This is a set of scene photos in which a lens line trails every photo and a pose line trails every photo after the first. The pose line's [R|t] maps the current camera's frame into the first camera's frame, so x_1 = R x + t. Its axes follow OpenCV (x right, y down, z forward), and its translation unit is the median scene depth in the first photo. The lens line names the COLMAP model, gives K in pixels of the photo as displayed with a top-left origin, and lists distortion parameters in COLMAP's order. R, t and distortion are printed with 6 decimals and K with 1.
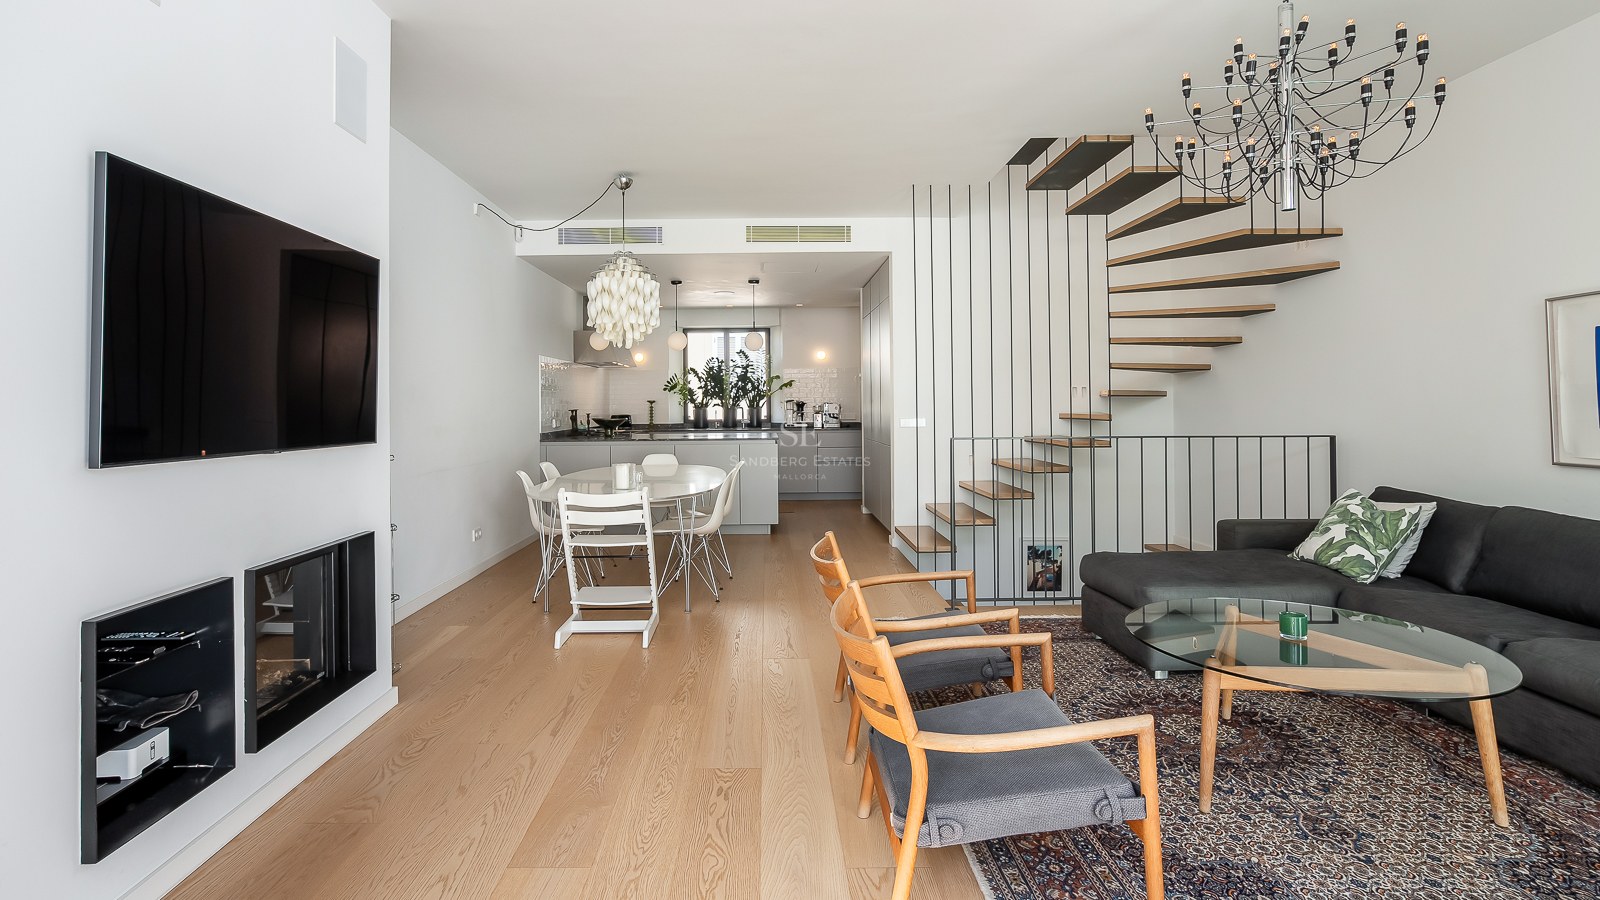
lens RADIAL K [[779.0, 0, 749.4], [0, 779.0, 400.2], [0, 0, 1]] dist [0.019694, 0.000439]
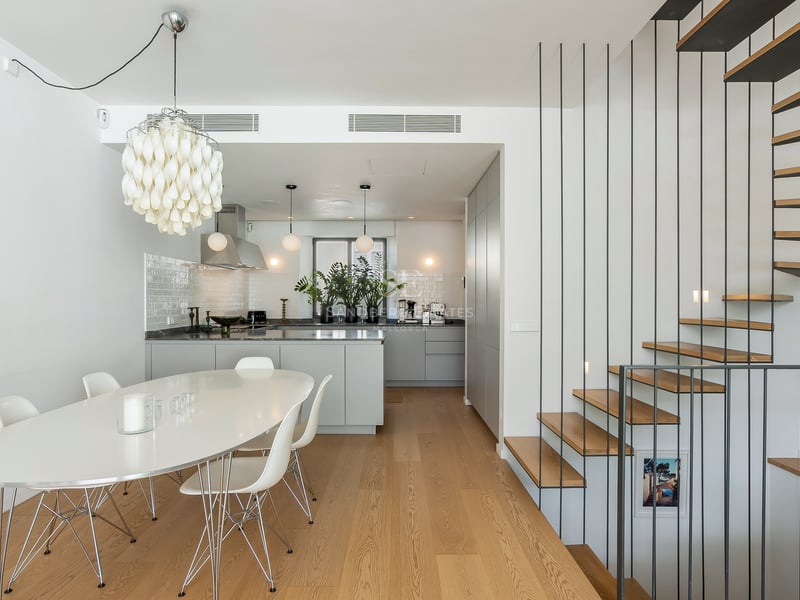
lens RADIAL K [[466.5, 0, 392.0], [0, 466.5, 304.8], [0, 0, 1]] dist [0.004531, 0.002451]
pose [[0.999920, 0.010078, 0.007608, 0.031745], [-0.010194, 0.999830, 0.015392, -0.003150], [-0.007451, -0.015468, 0.999853, 0.303787]]
